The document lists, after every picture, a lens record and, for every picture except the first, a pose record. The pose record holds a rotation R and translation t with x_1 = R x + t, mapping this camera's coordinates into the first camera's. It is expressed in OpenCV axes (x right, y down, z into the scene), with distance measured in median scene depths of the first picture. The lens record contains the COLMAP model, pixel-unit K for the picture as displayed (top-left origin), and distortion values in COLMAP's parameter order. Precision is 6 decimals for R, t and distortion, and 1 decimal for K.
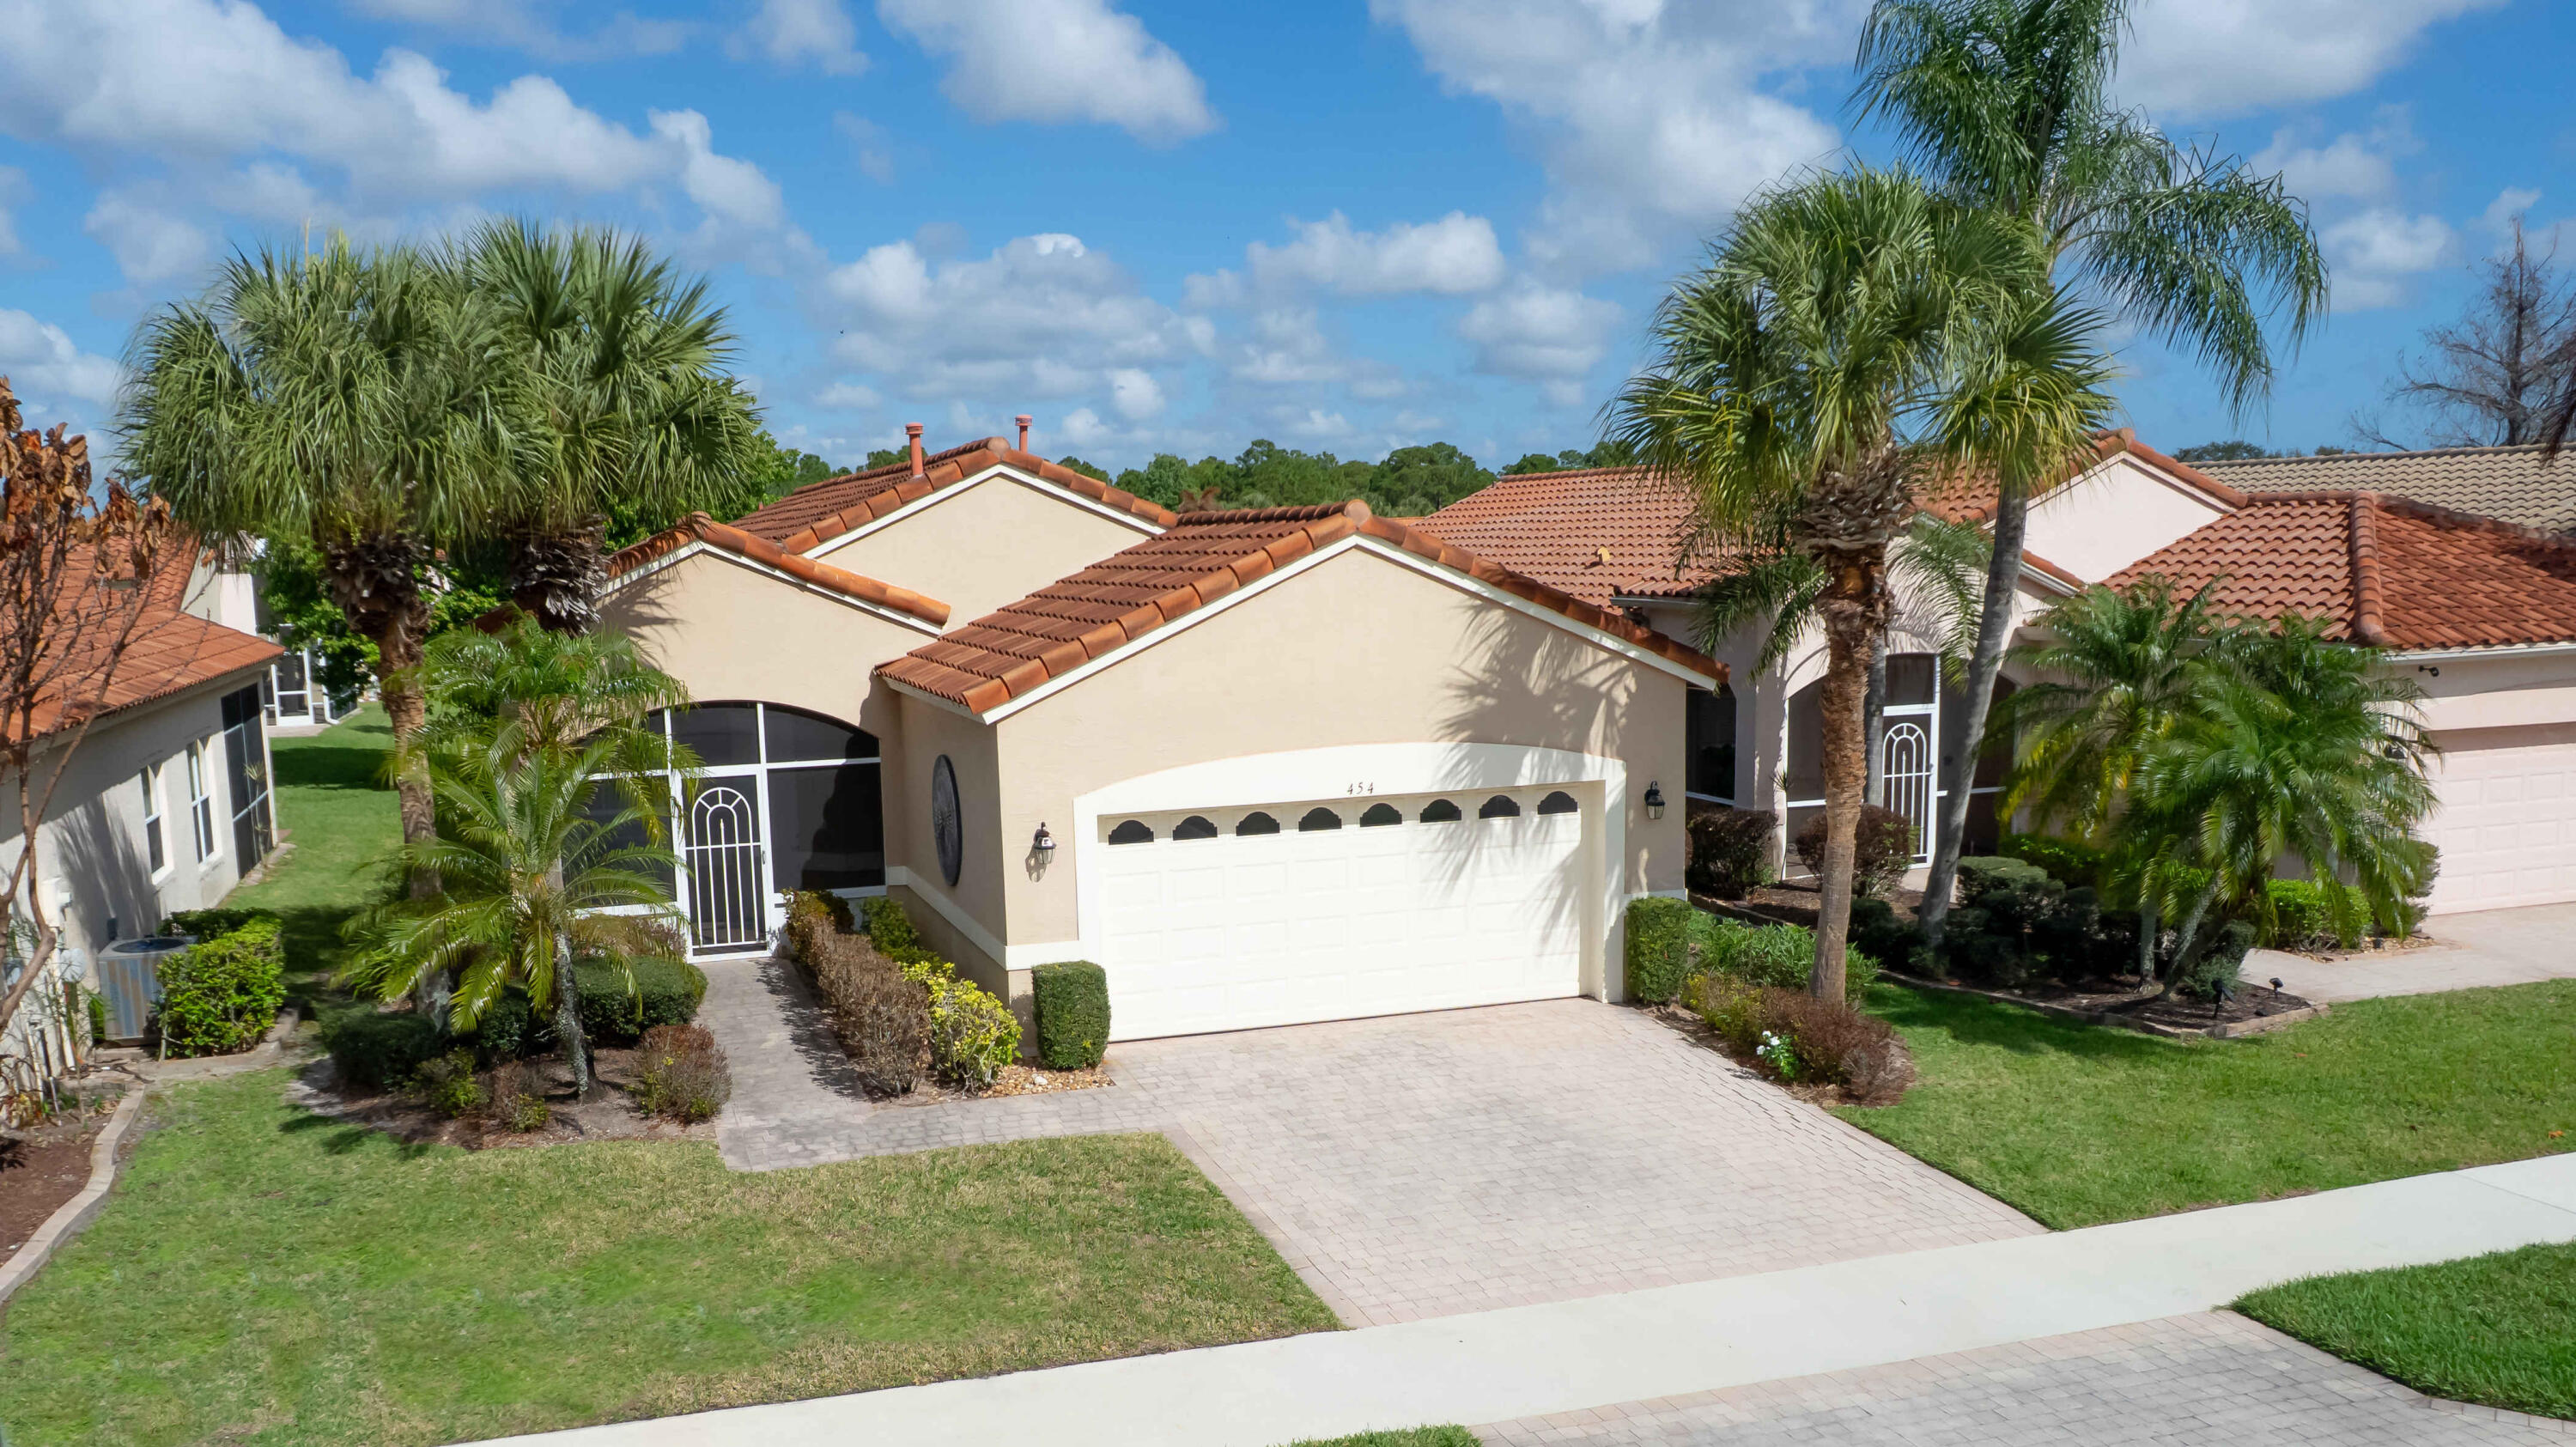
lens RADIAL K [[2117.4, 0, 1142.6], [0, 2117.4, 914.0], [0, 0, 1]] dist [-0.041866, -0.004008]
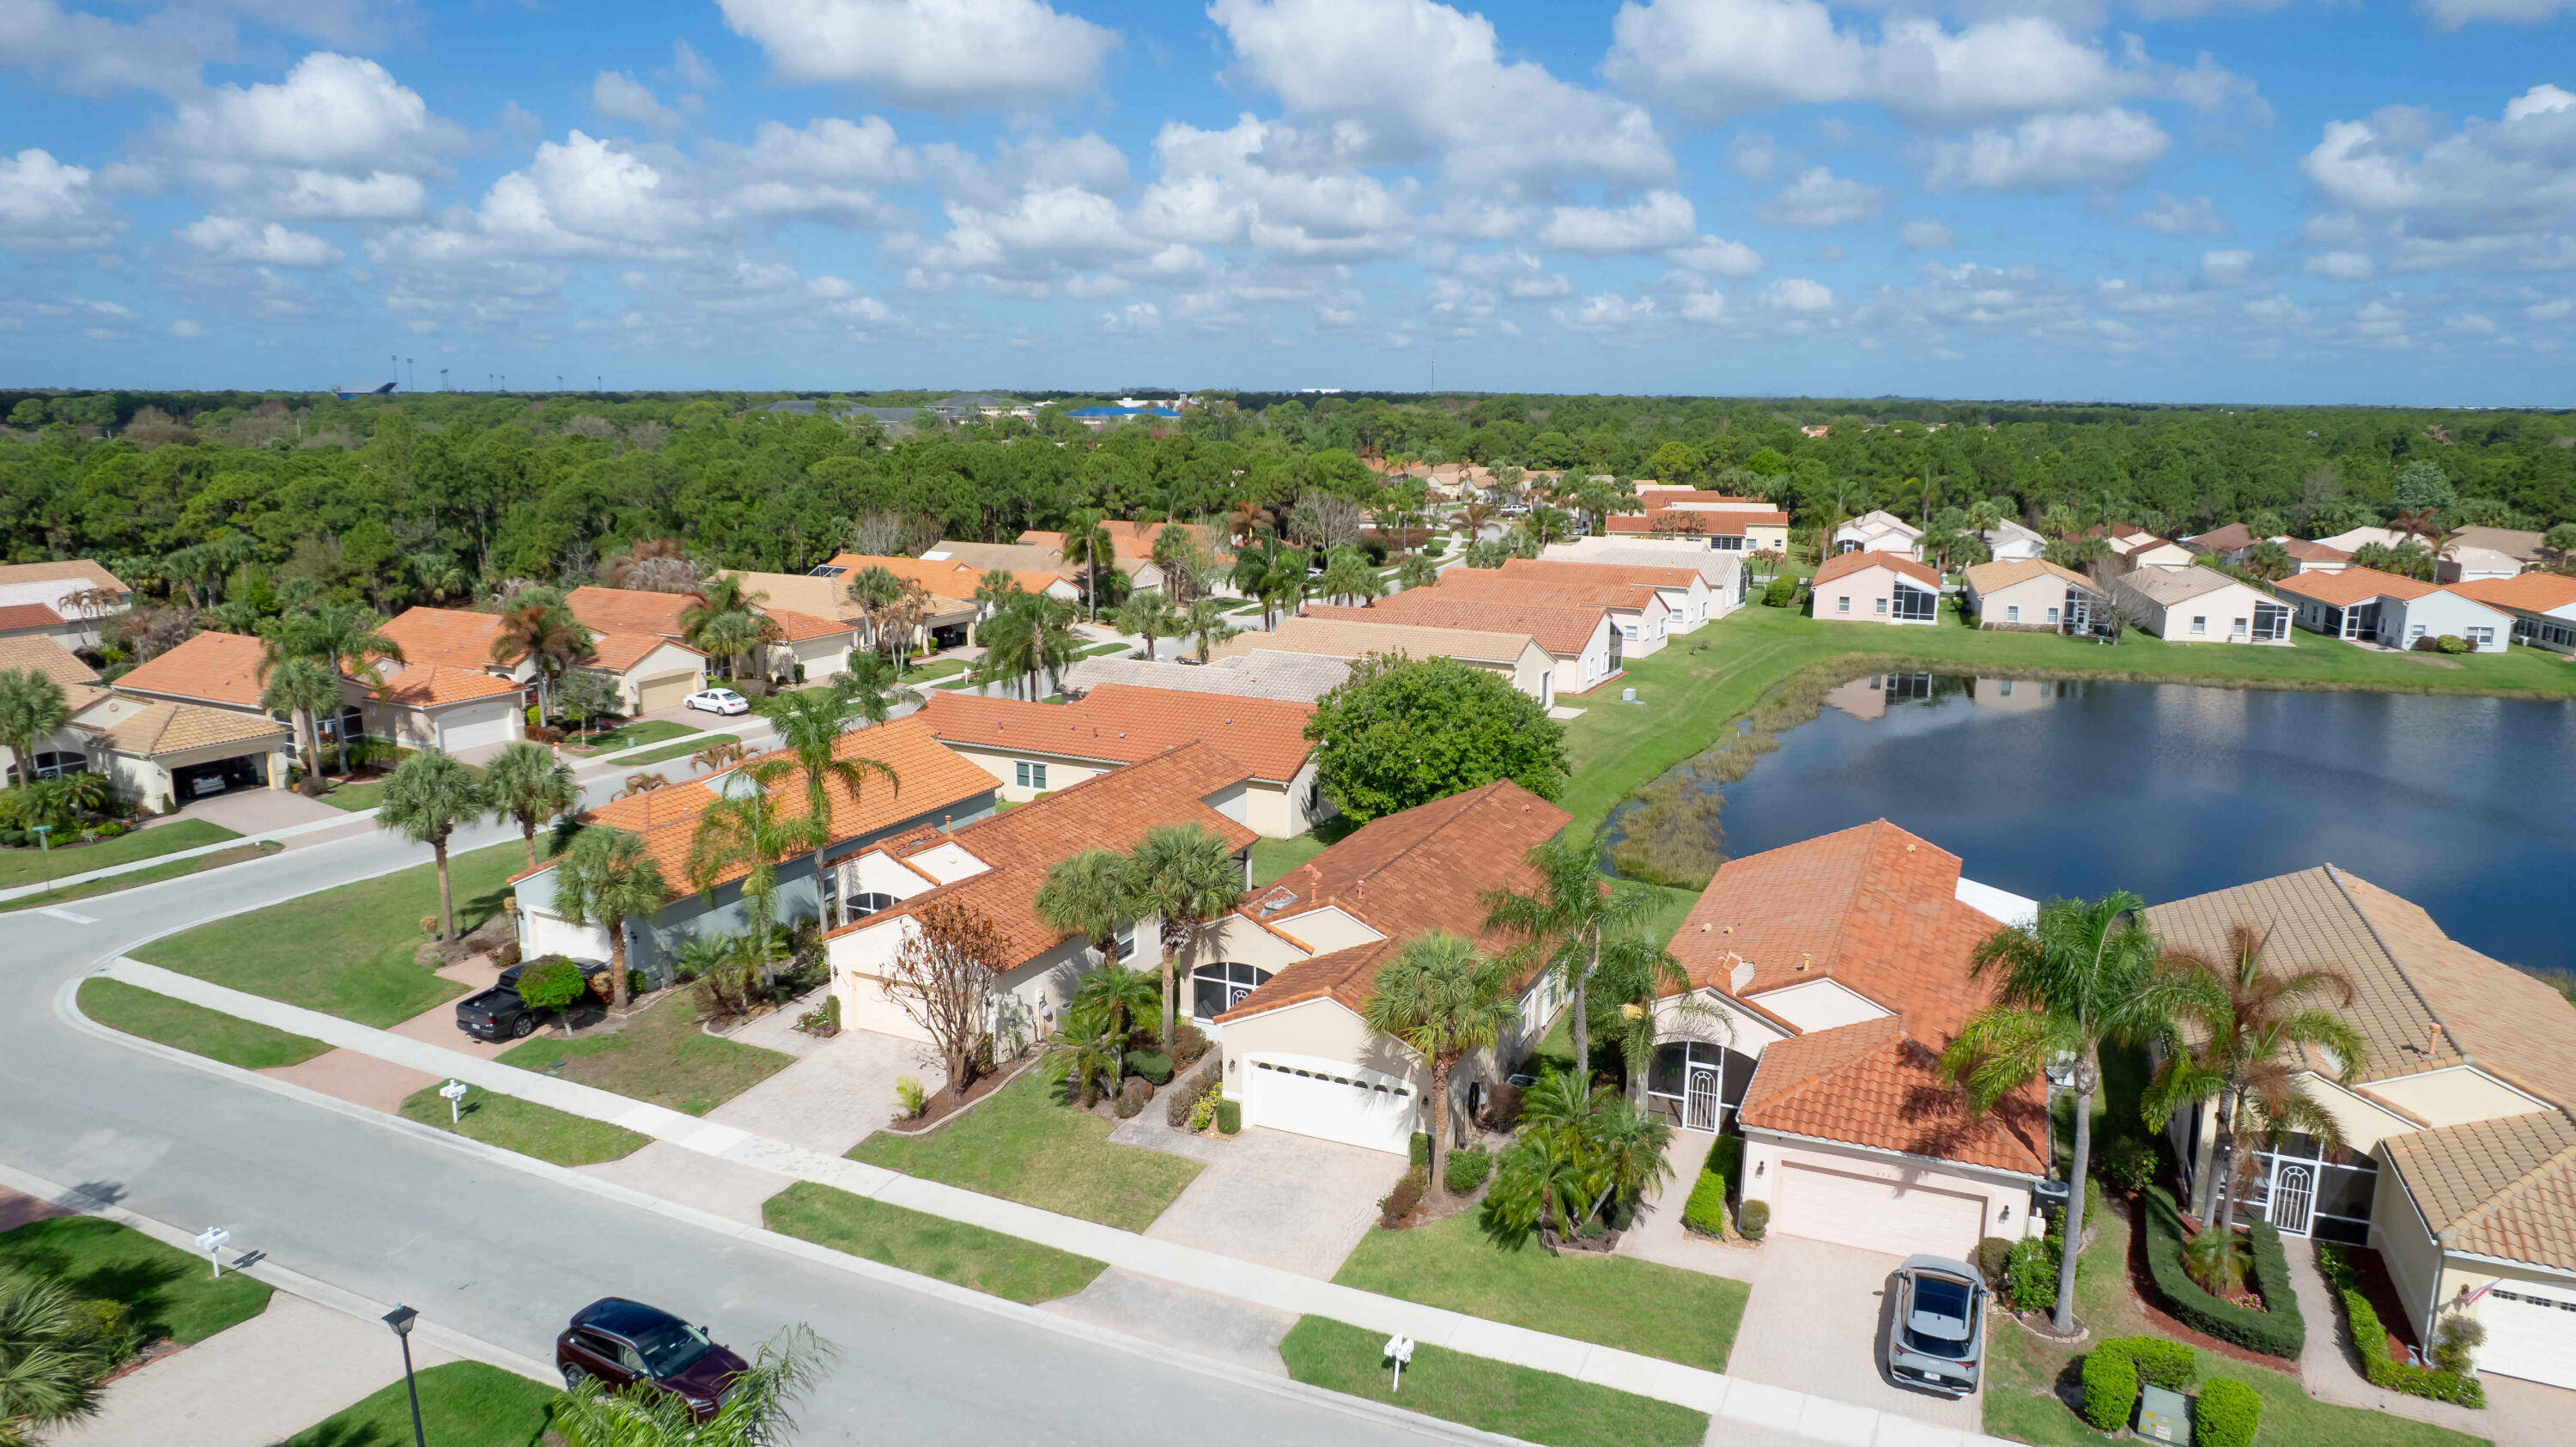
lens RADIAL K [[1583.7, 0, 1297.1], [0, 1583.7, 752.6], [0, 0, 1]] dist [-0.031032, 0.001974]
pose [[0.760112, 0.167264, -0.627896, 1.427606], [-0.146018, 0.985556, 0.085776, -0.705315], [0.633174, 0.026484, 0.773556, -0.823829]]
